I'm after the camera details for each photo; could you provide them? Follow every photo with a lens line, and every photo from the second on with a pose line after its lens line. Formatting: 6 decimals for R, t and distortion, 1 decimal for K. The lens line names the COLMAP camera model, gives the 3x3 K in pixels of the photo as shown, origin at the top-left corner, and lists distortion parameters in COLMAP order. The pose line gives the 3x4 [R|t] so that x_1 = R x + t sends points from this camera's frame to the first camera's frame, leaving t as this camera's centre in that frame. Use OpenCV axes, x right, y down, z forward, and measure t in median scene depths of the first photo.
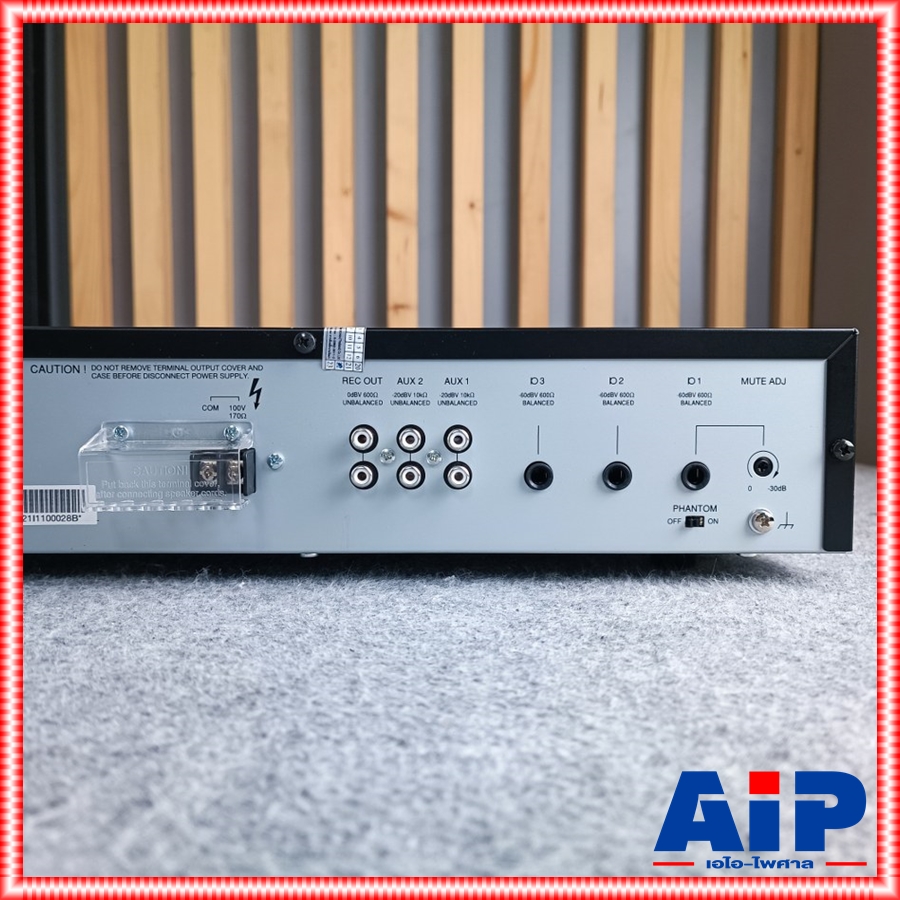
lens RADIAL K [[893.9, 0, 423.9], [0, 893.9, 450.4], [0, 0, 1]] dist [-0.036363, 0.138283]
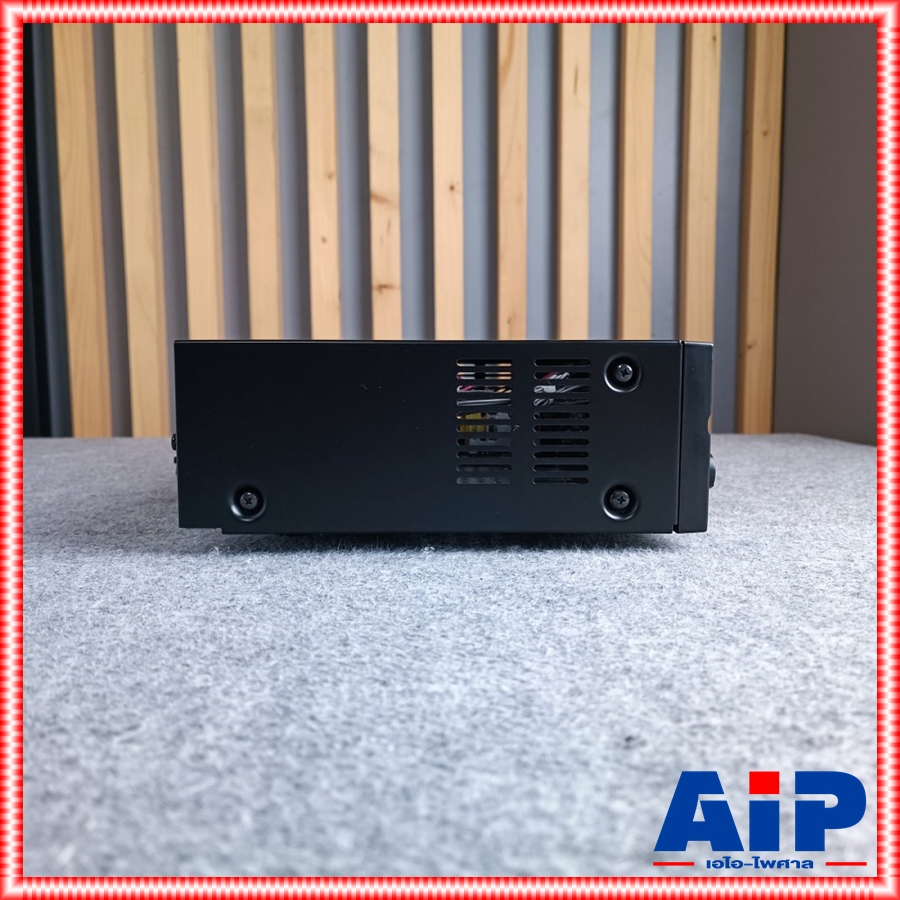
lens RADIAL K [[888.9, 0, 427.4], [0, 888.9, 451.4], [0, 0, 1]] dist [-0.020284, 0.146586]
pose [[0.999762, -0.010465, 0.019127, 0.013855], [0.009699, 0.999164, 0.039712, -0.051727], [-0.019527, -0.039517, 0.999028, -0.234732]]
